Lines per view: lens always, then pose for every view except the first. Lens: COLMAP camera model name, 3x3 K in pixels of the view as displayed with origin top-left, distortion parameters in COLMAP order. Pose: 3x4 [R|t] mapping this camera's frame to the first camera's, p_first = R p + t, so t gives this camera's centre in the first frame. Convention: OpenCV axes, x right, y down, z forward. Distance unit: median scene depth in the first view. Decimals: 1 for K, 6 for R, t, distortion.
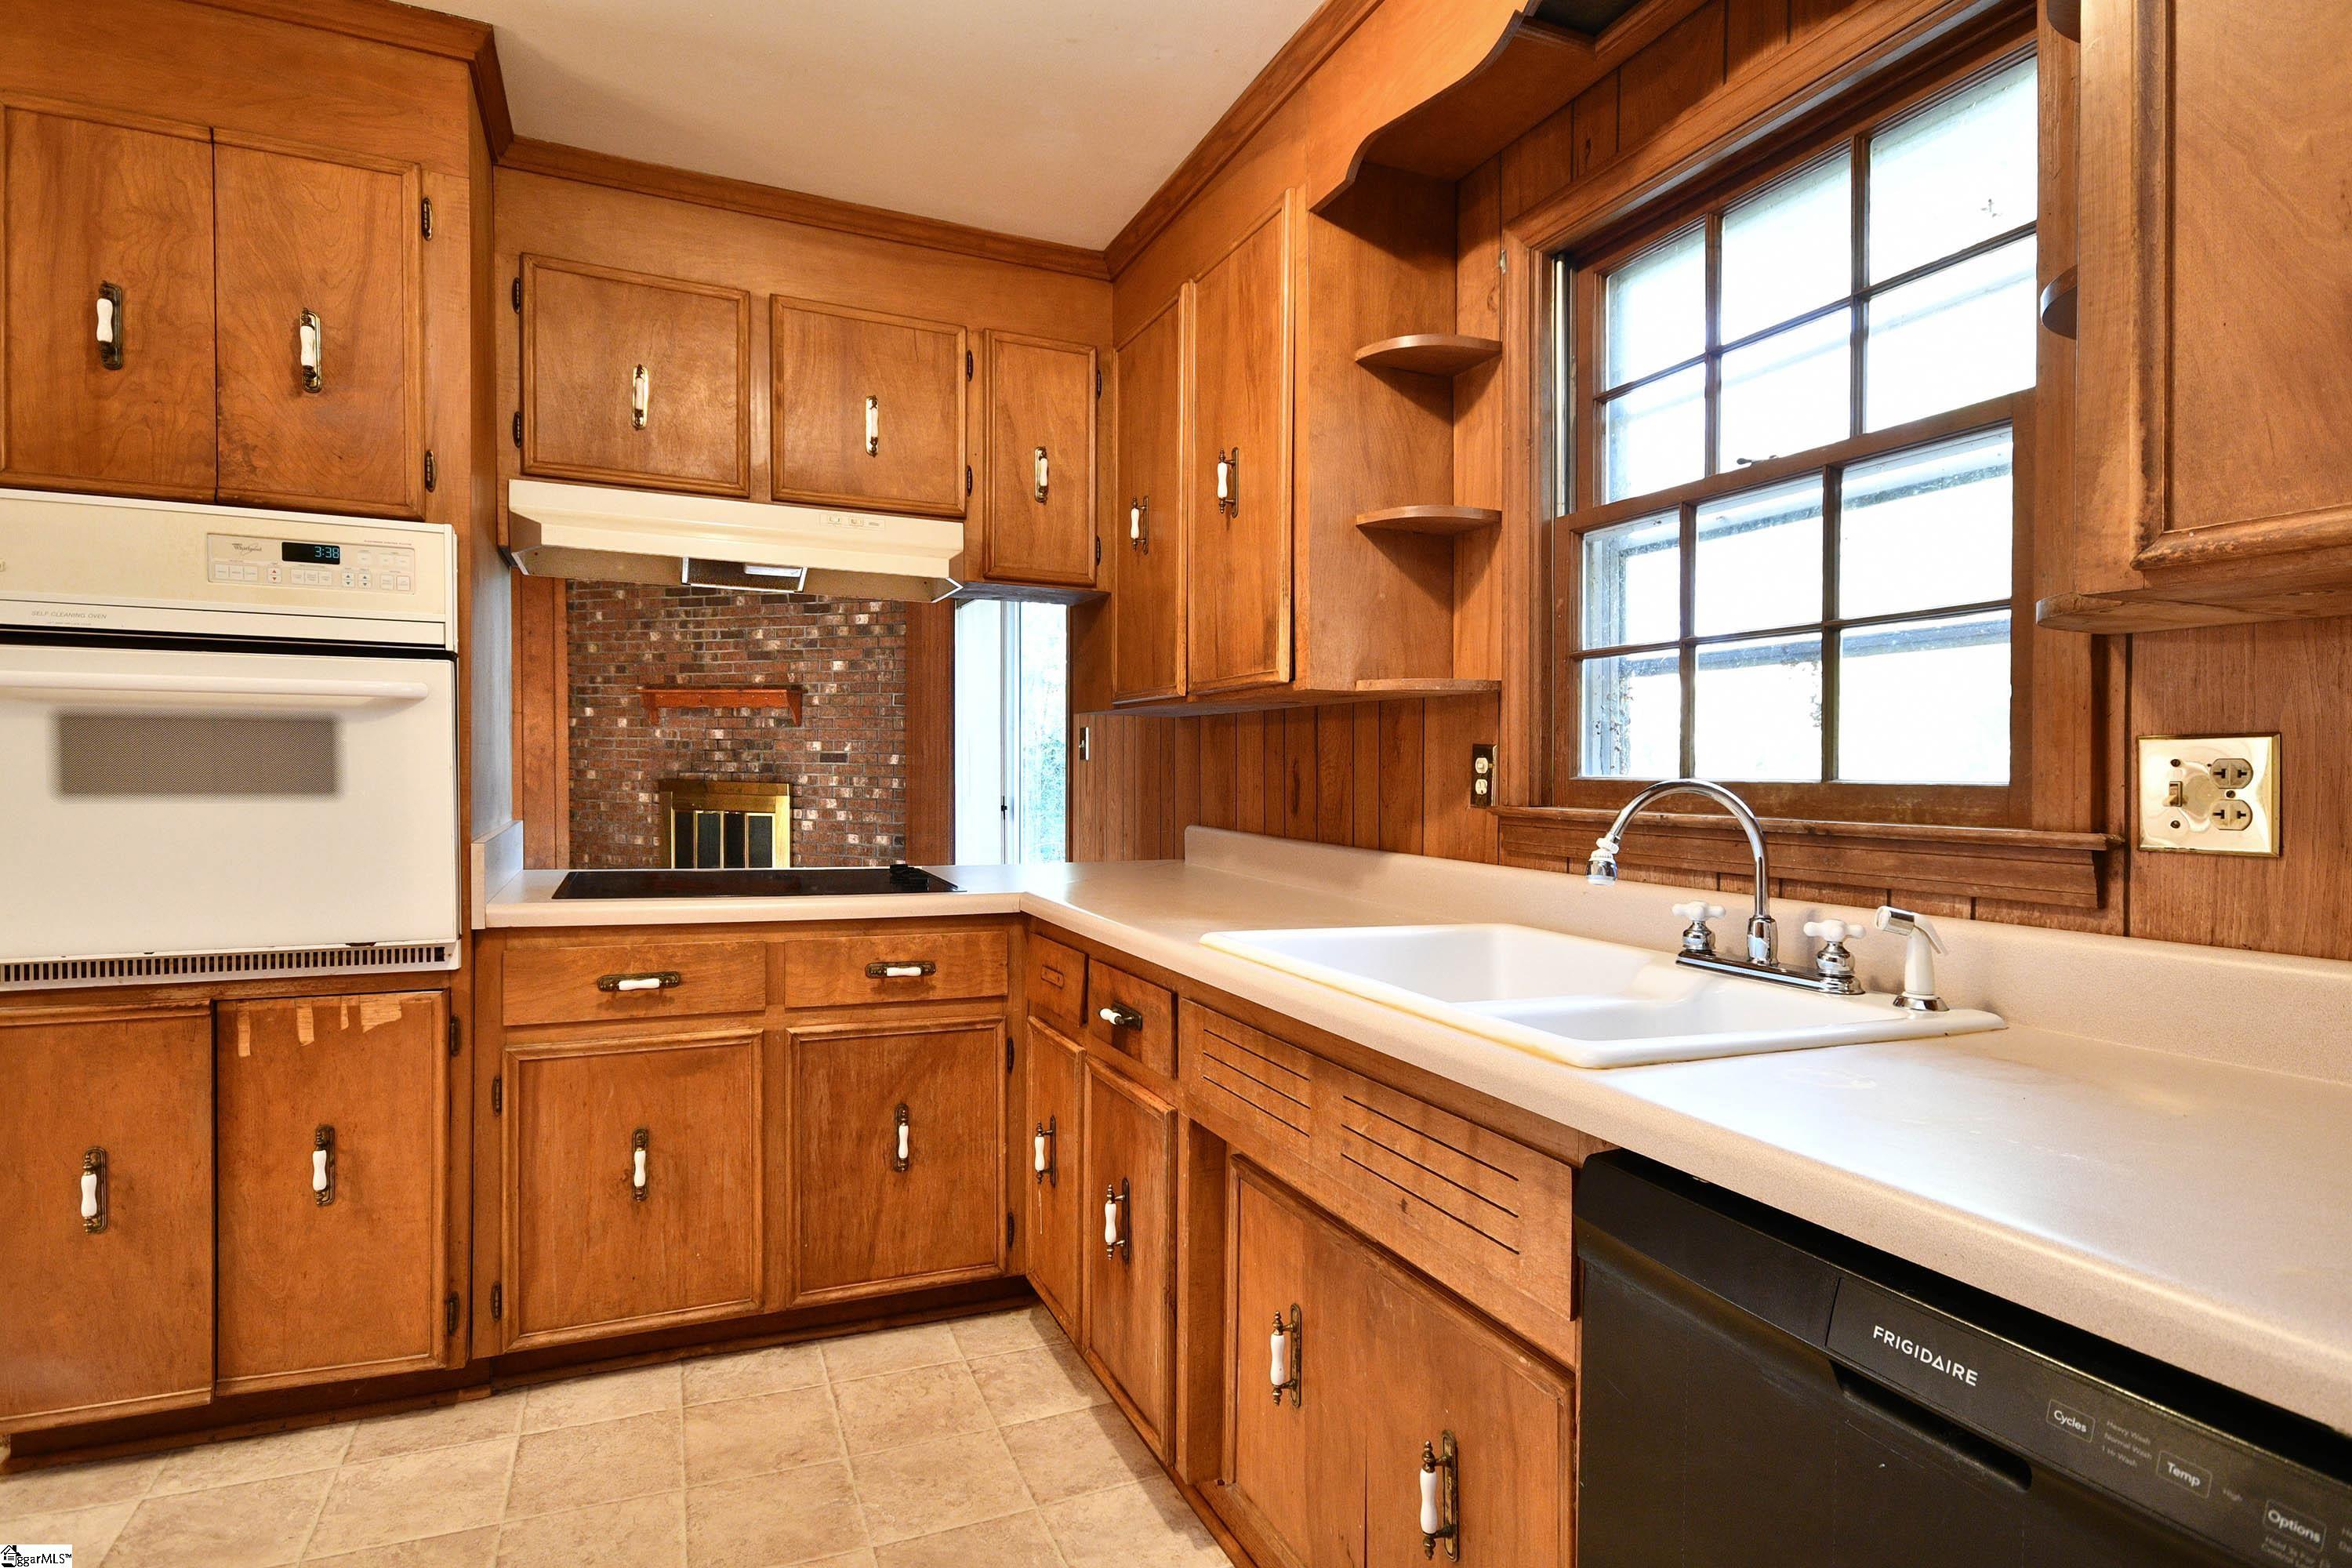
lens RADIAL K [[1238.8, 0, 1179.5], [0, 1238.8, 793.3], [0, 0, 1]] dist [0.008311, 0.000160]
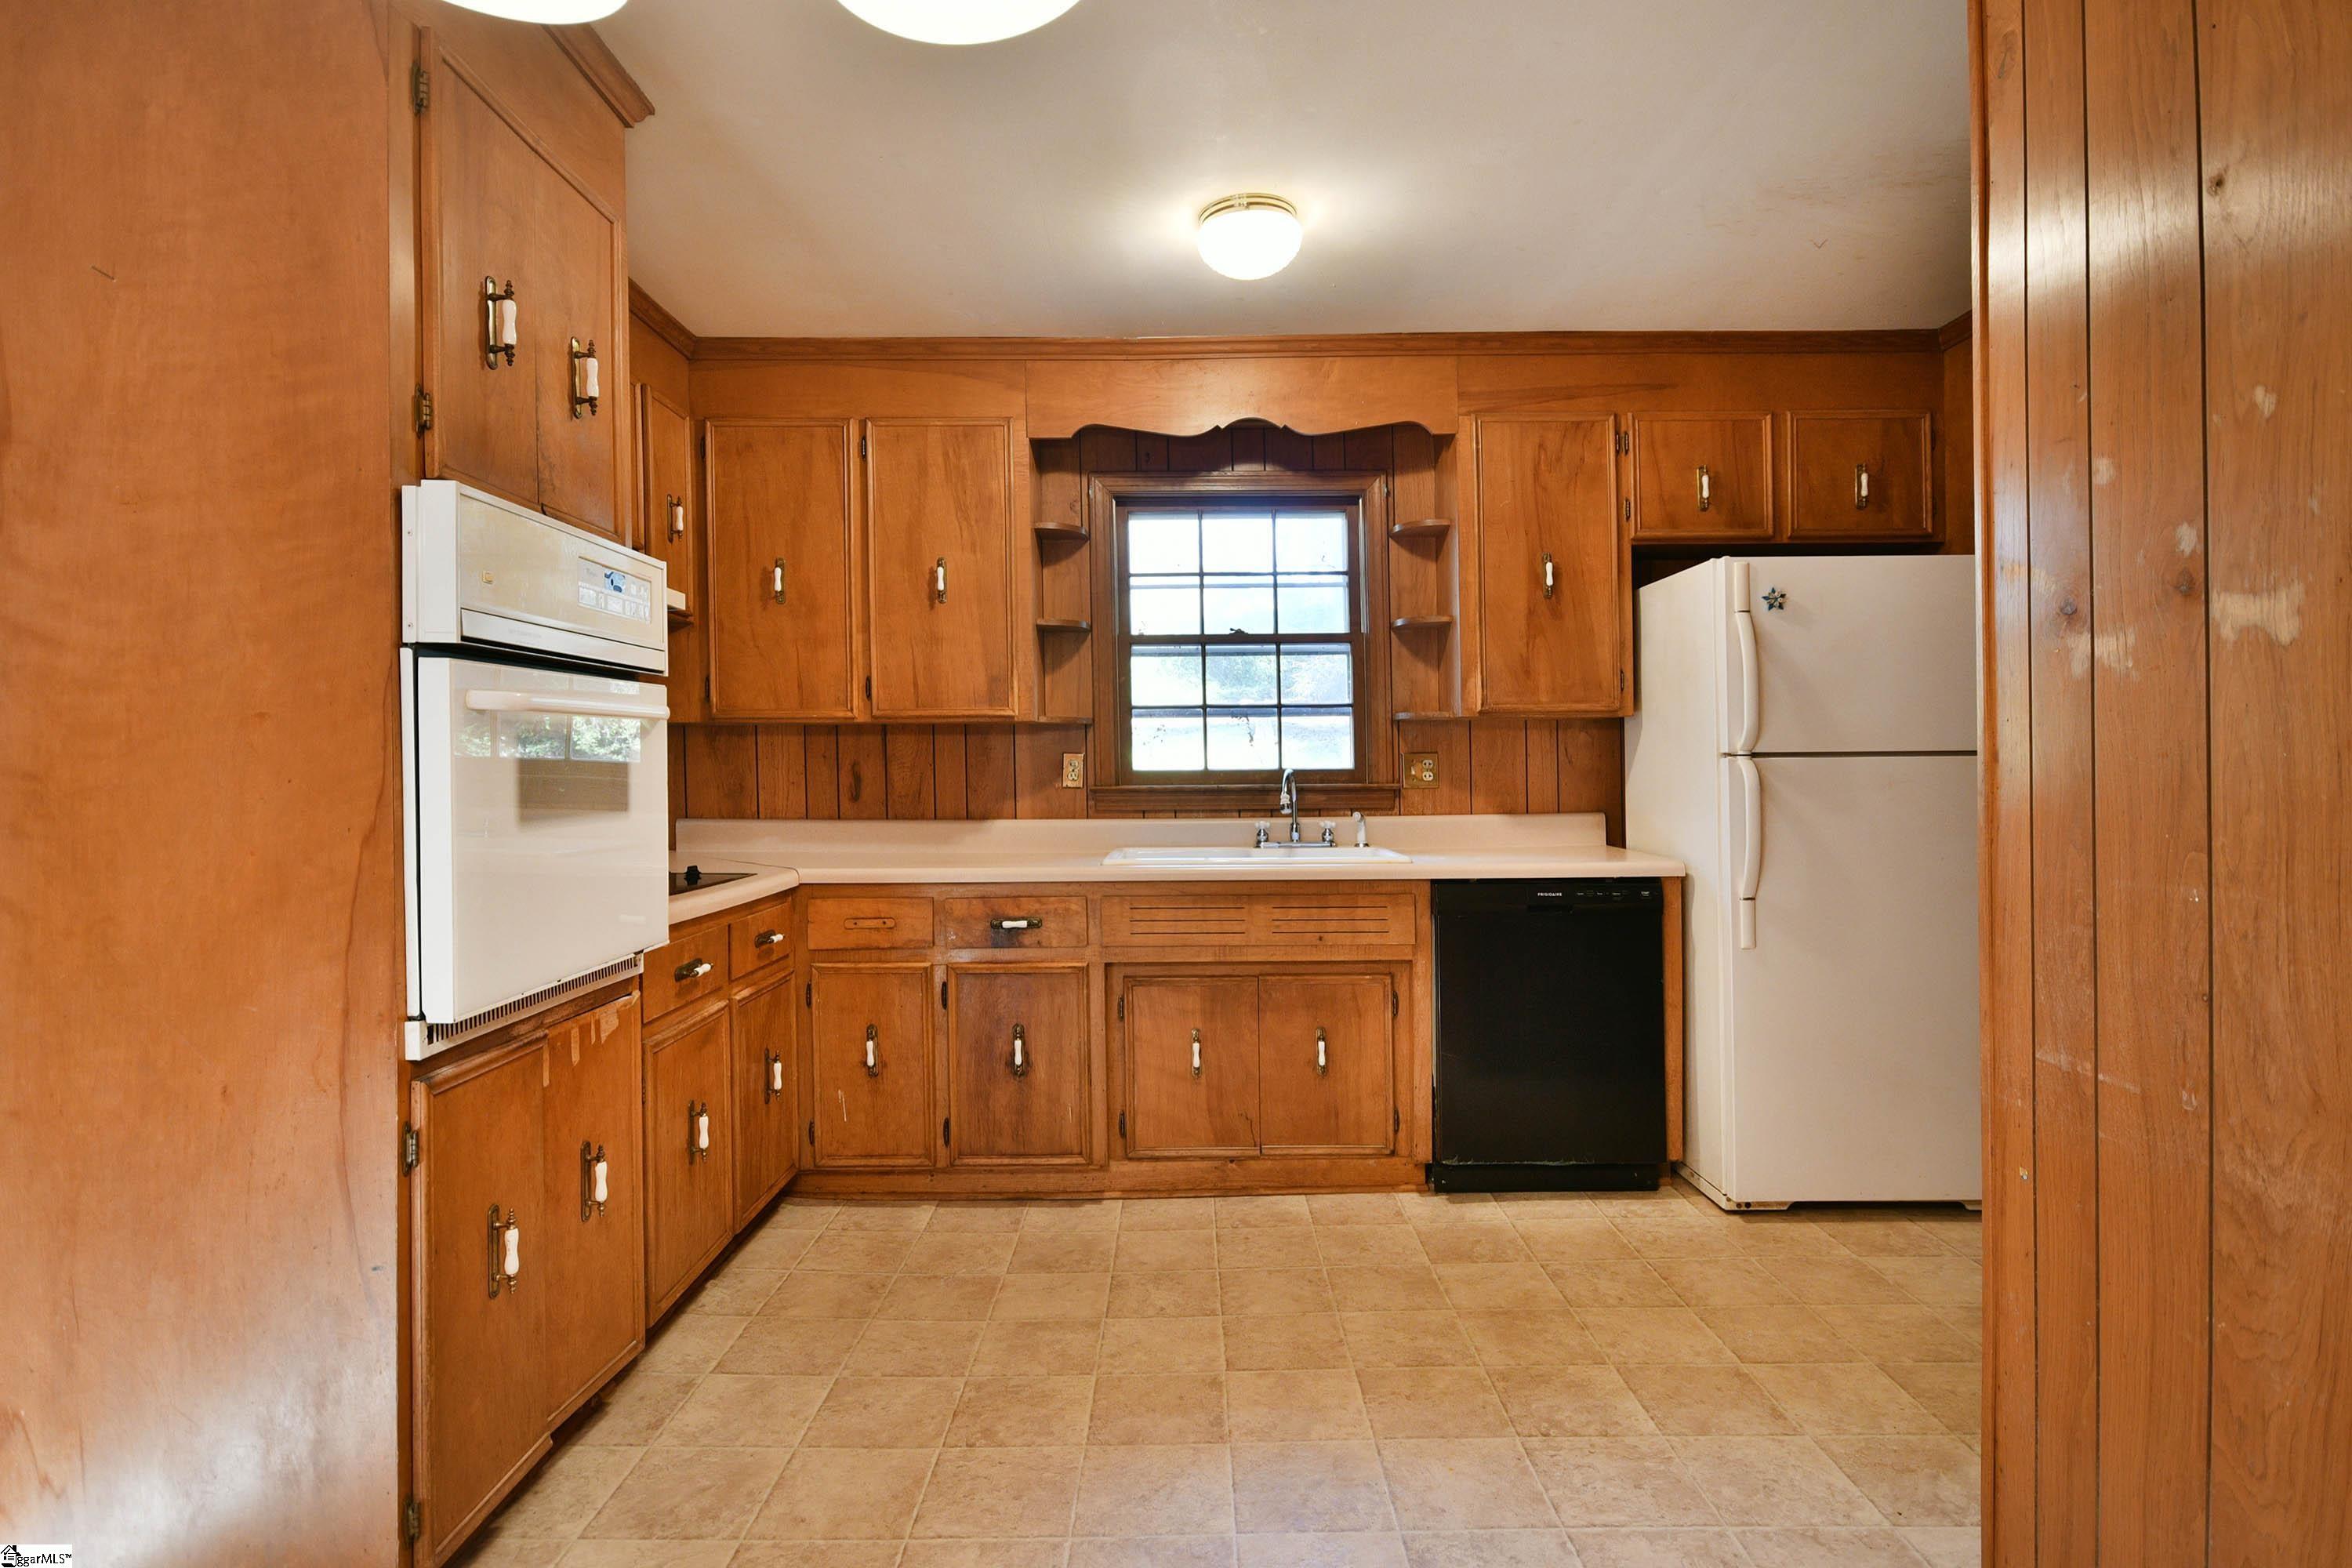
lens RADIAL K [[1238.8, 0, 1169.4], [0, 1238.8, 768.5], [0, 0, 1]] dist [0.008311, 0.000160]
pose [[0.405816, -0.019745, 0.913741, -1.426716], [0.027247, 0.999584, 0.009498, -0.032038], [-0.913549, 0.021043, 0.406185, 0.154994]]
